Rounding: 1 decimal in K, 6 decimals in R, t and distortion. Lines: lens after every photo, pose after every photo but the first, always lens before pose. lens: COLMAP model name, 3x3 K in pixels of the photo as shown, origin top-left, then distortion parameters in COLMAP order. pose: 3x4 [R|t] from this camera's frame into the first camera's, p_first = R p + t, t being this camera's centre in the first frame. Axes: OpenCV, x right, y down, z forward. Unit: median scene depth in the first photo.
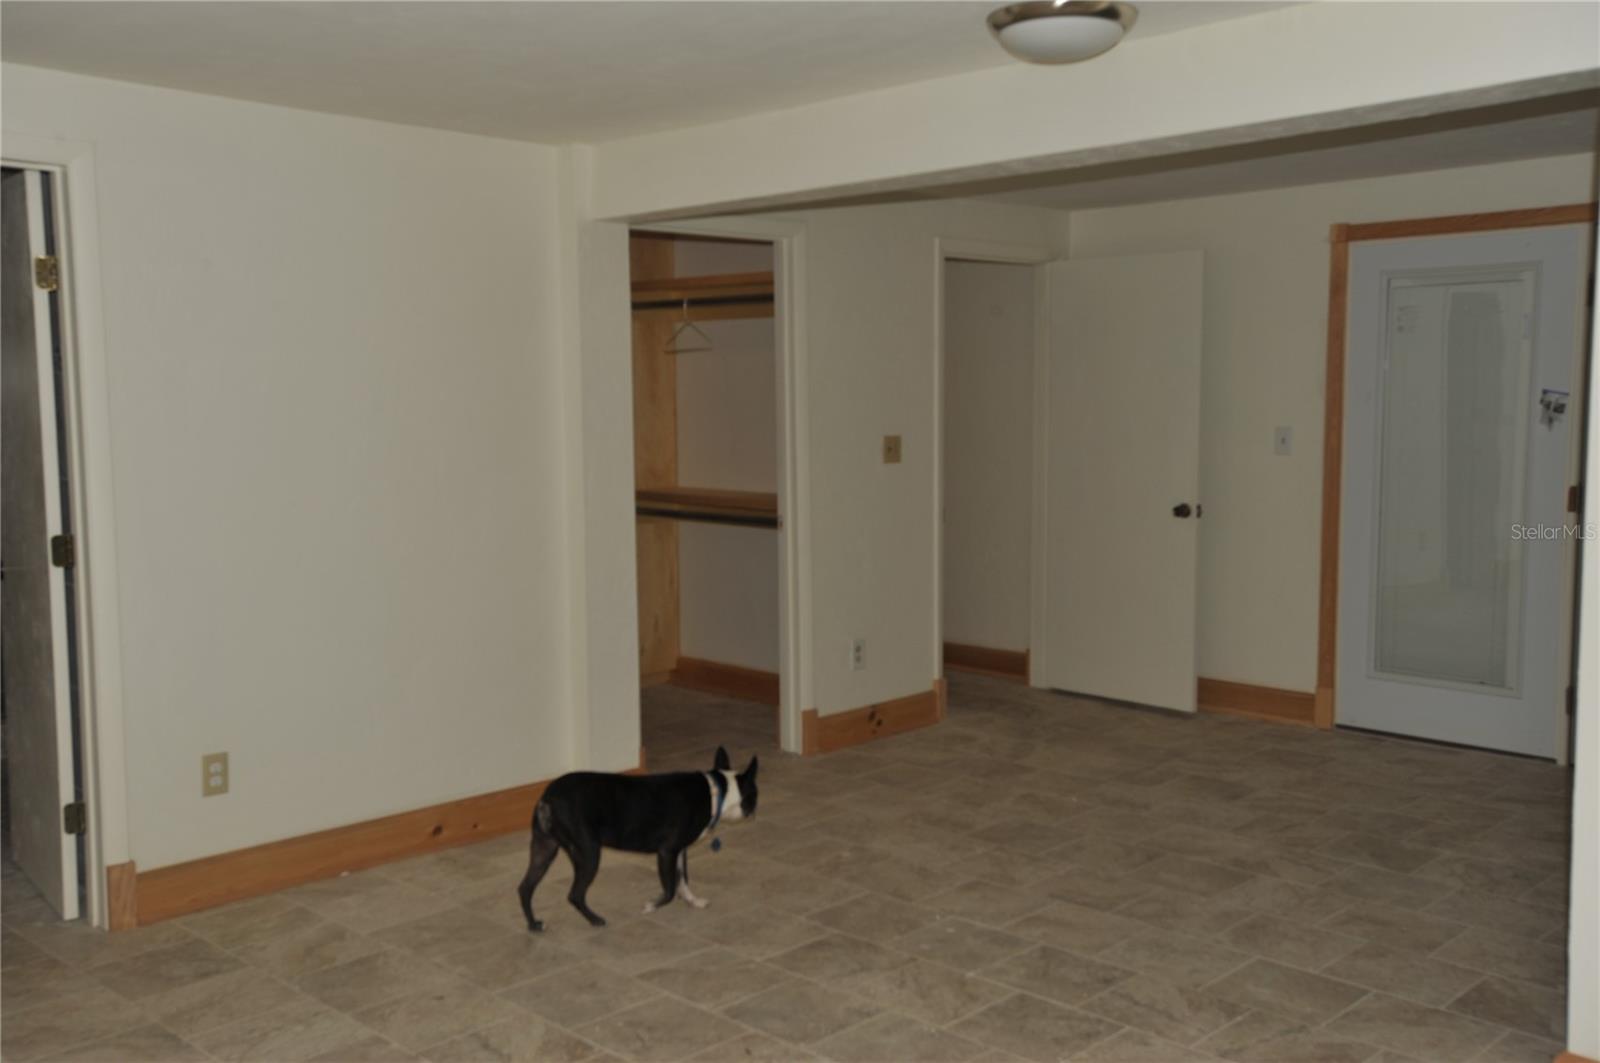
lens RADIAL K [[1492.9, 0, 800.0], [0, 1492.9, 531.5], [0, 0, 1]] dist [0.015149, 0.098190]
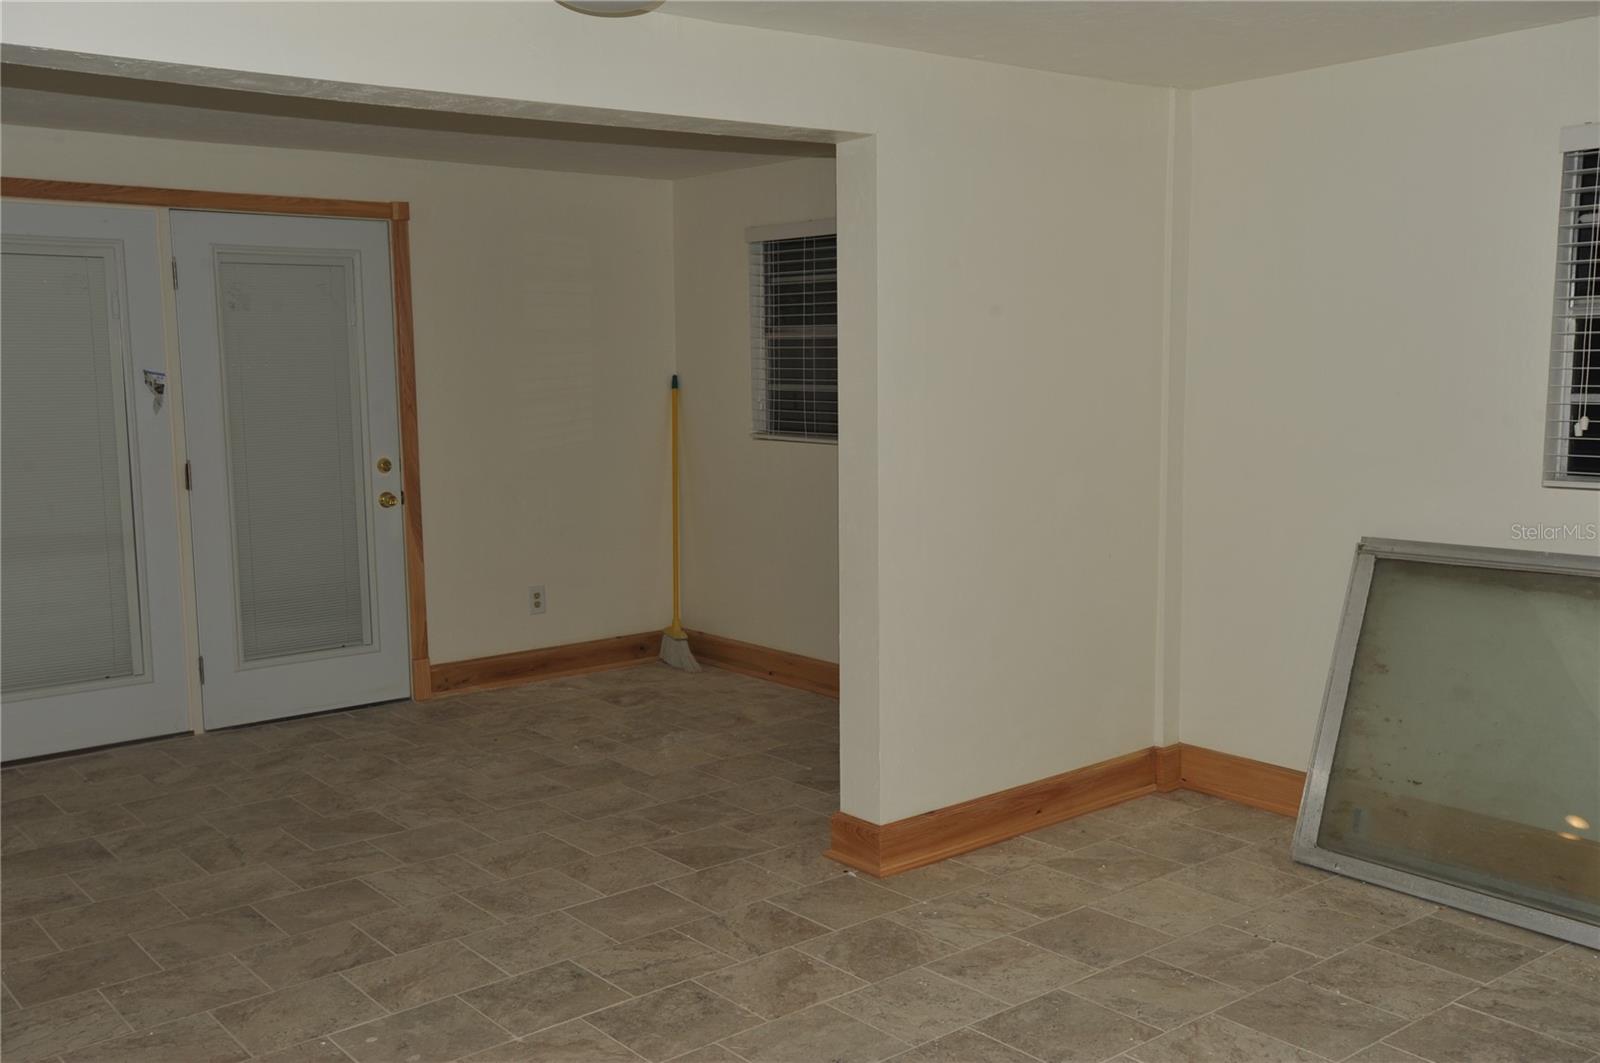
lens RADIAL K [[1492.9, 0, 800.0], [0, 1492.9, 531.5], [0, 0, 1]] dist [0.015149, 0.098190]
pose [[0.123958, -0.114229, 0.985691, -0.691442], [0.108548, 0.988951, 0.100956, -0.065096], [-0.986332, 0.094481, 0.134988, 0.695536]]
